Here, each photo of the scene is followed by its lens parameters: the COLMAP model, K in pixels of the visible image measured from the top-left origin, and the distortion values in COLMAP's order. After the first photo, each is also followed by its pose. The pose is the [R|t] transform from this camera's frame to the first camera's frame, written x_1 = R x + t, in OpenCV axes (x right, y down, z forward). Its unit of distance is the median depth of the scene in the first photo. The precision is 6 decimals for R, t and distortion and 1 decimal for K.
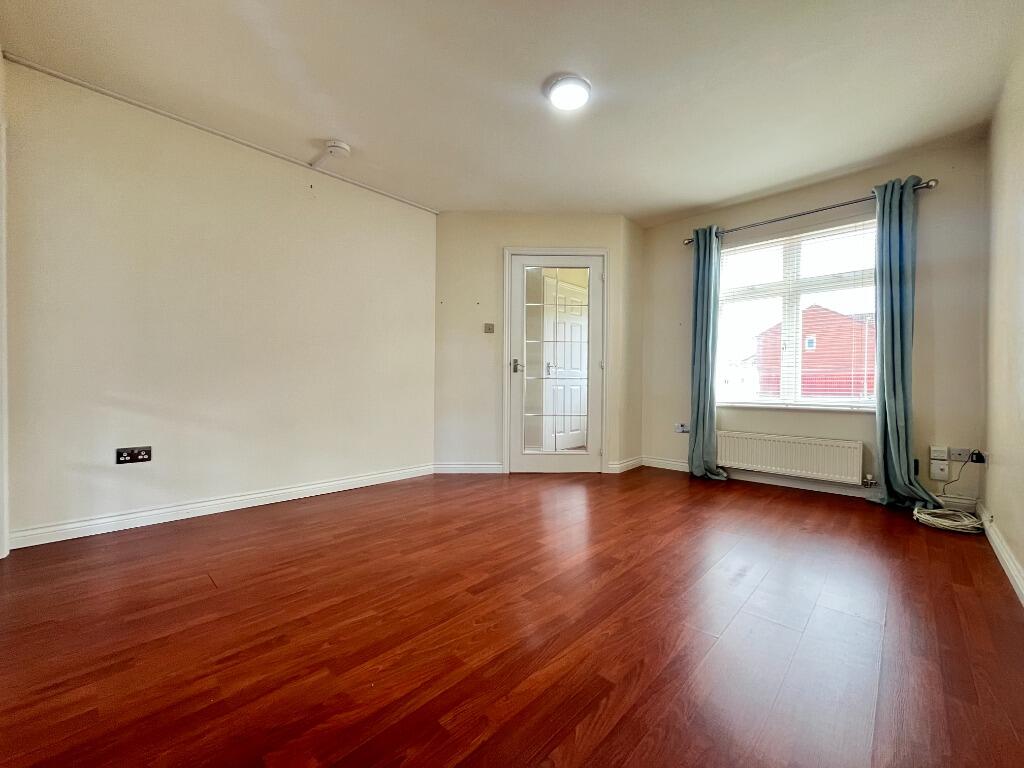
lens RADIAL K [[413.4, 0, 513.4], [0, 413.4, 387.0], [0, 0, 1]] dist [-0.001947, -0.000463]
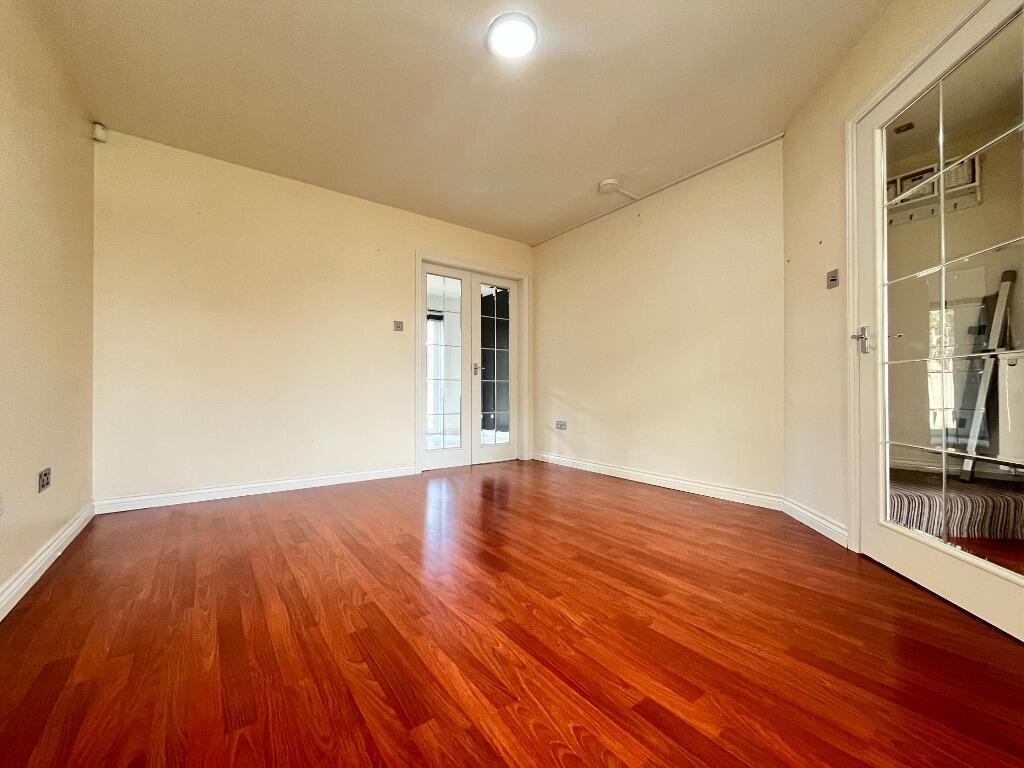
lens RADIAL K [[413.4, 0, 513.4], [0, 413.4, 387.0], [0, 0, 1]] dist [-0.001947, -0.000463]
pose [[-0.171758, -0.013455, -0.985047, 0.823145], [0.001496, 0.999902, -0.013919, 0.016357], [0.985138, -0.003864, -0.171721, 0.972889]]
